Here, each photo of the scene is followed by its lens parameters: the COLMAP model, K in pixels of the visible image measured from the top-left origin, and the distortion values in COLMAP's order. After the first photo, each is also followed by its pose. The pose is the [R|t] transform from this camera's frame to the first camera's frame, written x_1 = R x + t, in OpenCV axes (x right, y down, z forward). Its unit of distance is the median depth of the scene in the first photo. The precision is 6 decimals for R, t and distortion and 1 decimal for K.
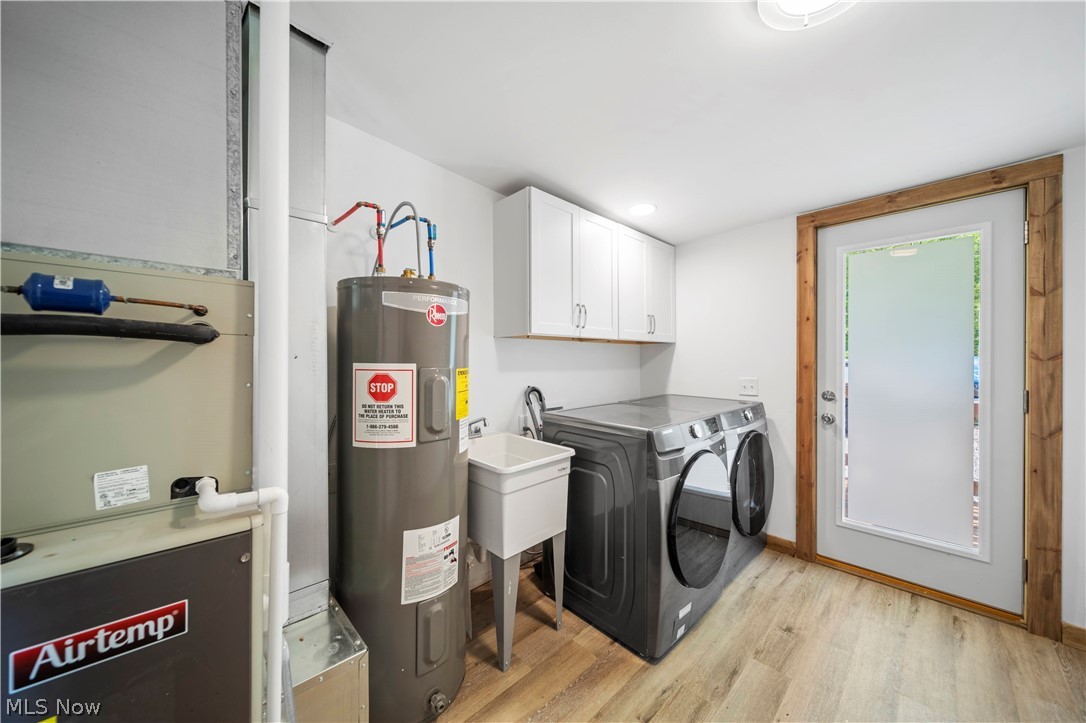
lens RADIAL K [[383.0, 0, 539.8], [0, 383.0, 362.8], [0, 0, 1]] dist [-0.001100, -0.000271]
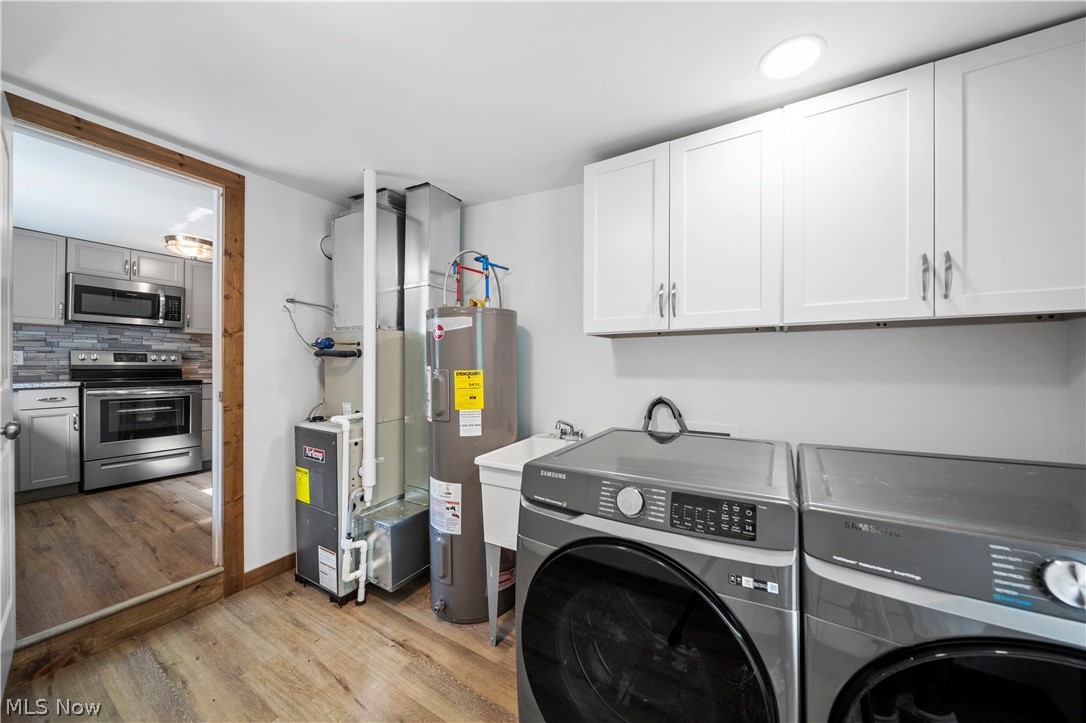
lens RADIAL K [[383.0, 0, 536.8], [0, 383.0, 365.5], [0, 0, 1]] dist [-0.001100, -0.000271]
pose [[0.248789, 0.000934, -0.968557, 1.113885], [-0.005488, 0.999985, -0.000445, -0.002133], [0.968542, 0.005426, 0.248791, 0.932990]]
